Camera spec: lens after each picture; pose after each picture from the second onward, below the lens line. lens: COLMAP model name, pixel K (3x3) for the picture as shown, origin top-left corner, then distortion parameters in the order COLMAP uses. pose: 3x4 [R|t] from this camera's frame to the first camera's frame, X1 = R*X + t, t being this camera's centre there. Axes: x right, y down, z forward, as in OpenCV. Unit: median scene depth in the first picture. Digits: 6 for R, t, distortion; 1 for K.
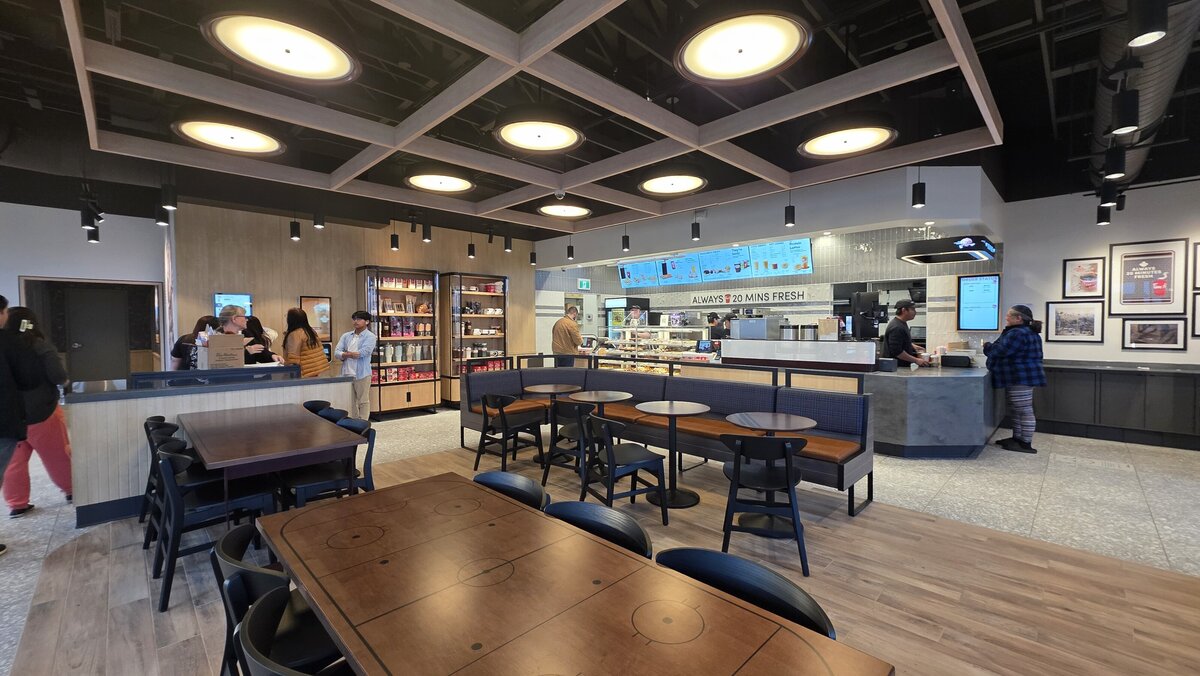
lens RADIAL K [[478.2, 0, 603.8], [0, 478.2, 335.9], [0, 0, 1]] dist [0.006085, -0.000515]
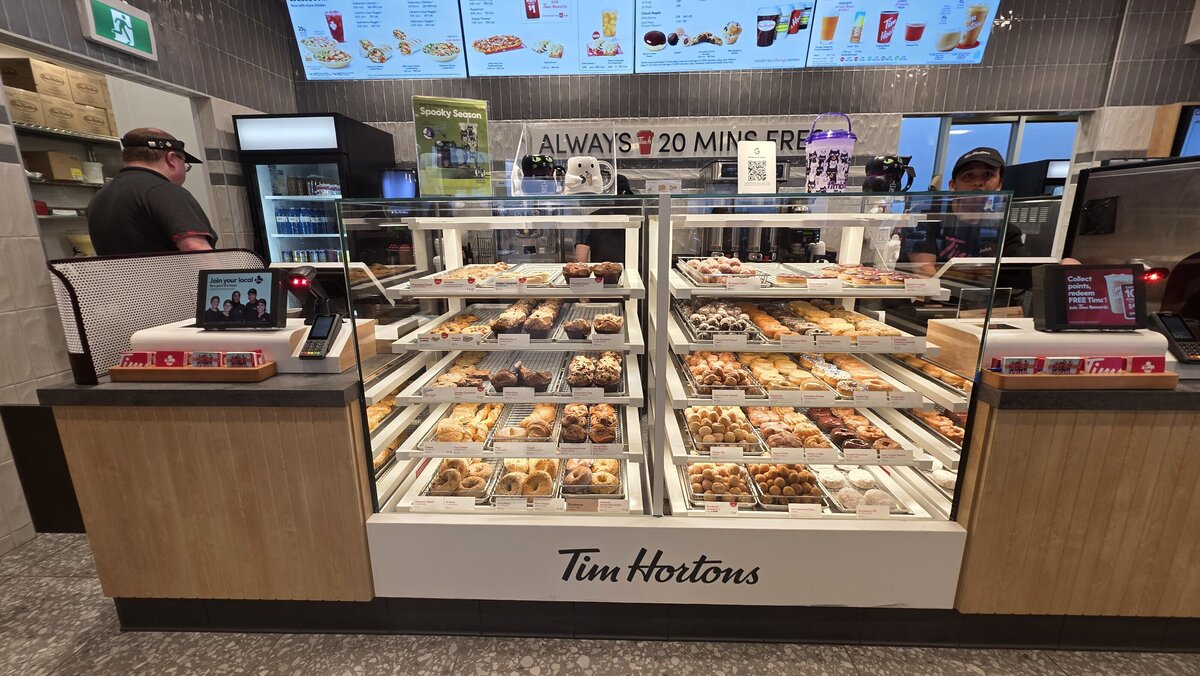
lens RADIAL K [[478.2, 0, 595.9], [0, 478.2, 336.2], [0, 0, 1]] dist [0.006085, -0.000515]
pose [[0.736298, -0.155991, 0.658432, -0.084998], [0.021508, 0.977968, 0.207642, -0.008820], [-0.676316, -0.138725, 0.723431, 1.152187]]
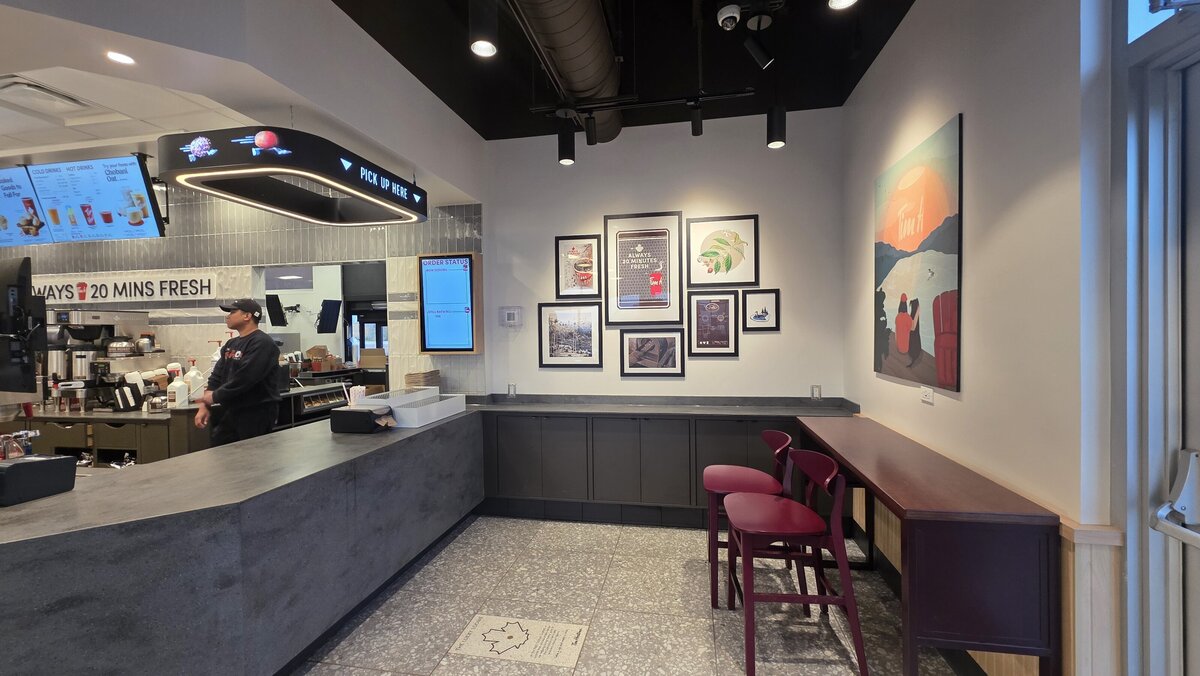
lens RADIAL K [[478.2, 0, 603.0], [0, 478.2, 335.6], [0, 0, 1]] dist [0.006085, -0.000515]
pose [[0.828695, -0.016776, 0.559448, 0.679484], [0.026445, 0.999608, -0.009198, -0.022383], [-0.559075, 0.022417, 0.828814, 0.463933]]
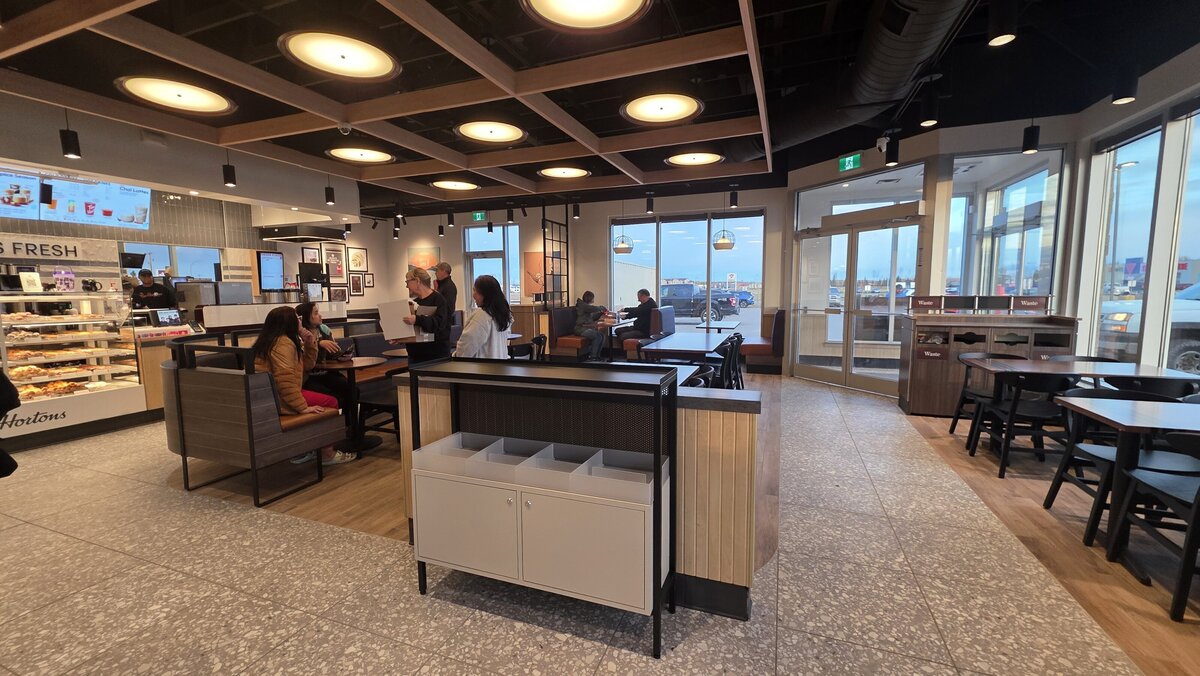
lens RADIAL K [[478.2, 0, 599.9], [0, 478.2, 334.1], [0, 0, 1]] dist [0.006085, -0.000515]
pose [[-0.403855, -0.080633, 0.911262, -0.878036], [0.034889, 0.994026, 0.103418, -0.008136], [-0.914157, 0.073559, -0.398630, 0.791223]]
